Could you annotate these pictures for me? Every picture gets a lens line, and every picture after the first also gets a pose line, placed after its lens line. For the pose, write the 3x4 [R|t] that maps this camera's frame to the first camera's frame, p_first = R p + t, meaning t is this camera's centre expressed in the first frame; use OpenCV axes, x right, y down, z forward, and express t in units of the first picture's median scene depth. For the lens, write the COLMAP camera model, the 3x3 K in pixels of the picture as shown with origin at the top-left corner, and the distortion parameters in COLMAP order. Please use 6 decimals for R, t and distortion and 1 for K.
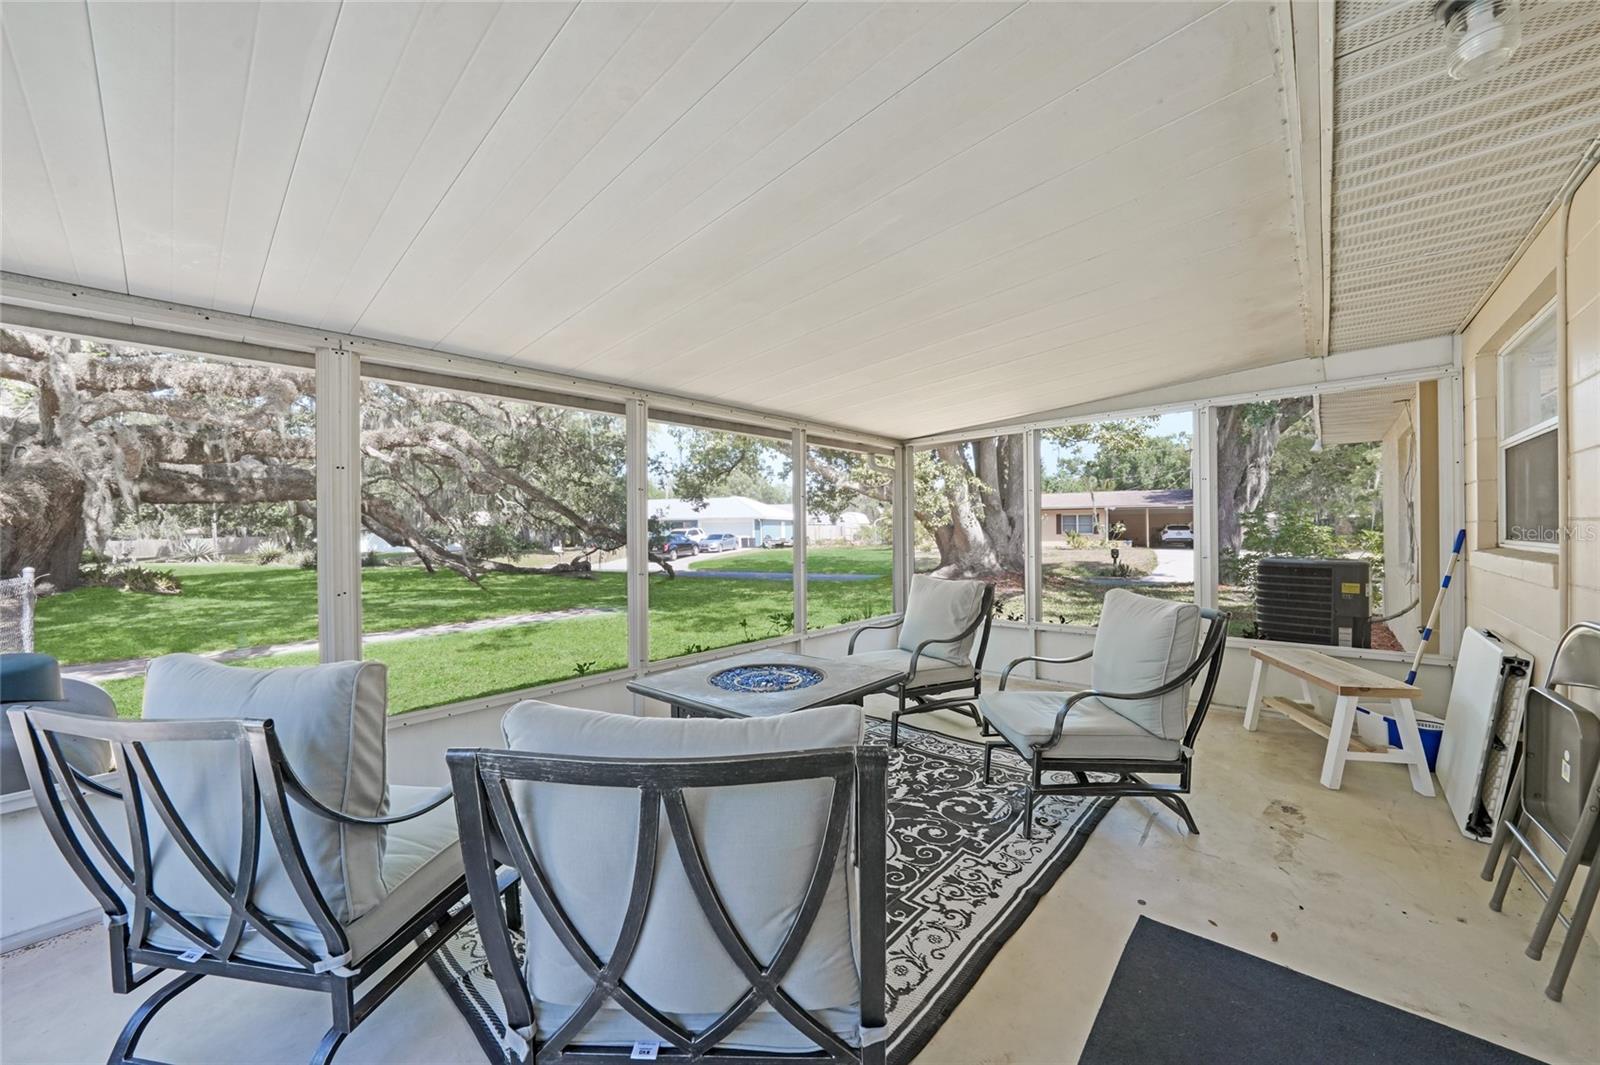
lens RADIAL K [[572.4, 0, 793.1], [0, 572.4, 532.0], [0, 0, 1]] dist [-0.030557, 0.006437]
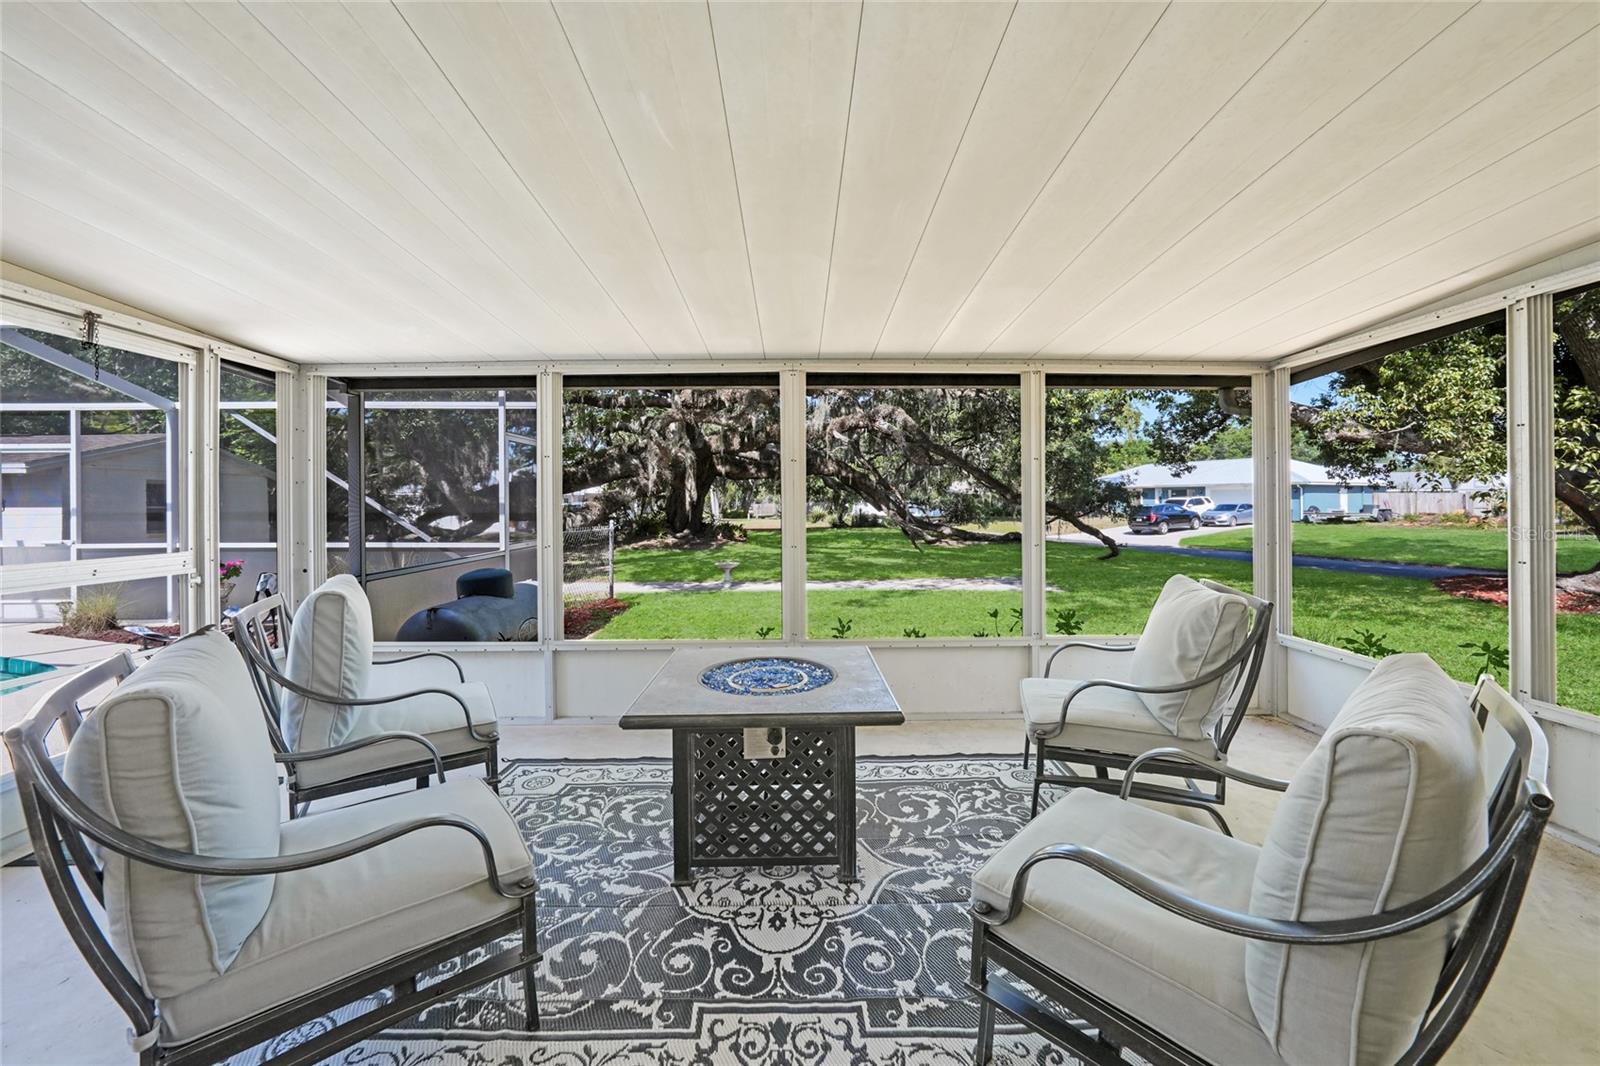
lens RADIAL K [[570.4, 0, 799.7], [0, 570.4, 503.9], [0, 0, 1]] dist [-0.019084, -0.000027]
pose [[0.698973, 0.011008, -0.715063, 0.091319], [-0.006066, 0.999937, 0.009464, -0.002050], [0.715122, -0.002277, 0.698996, 0.065583]]
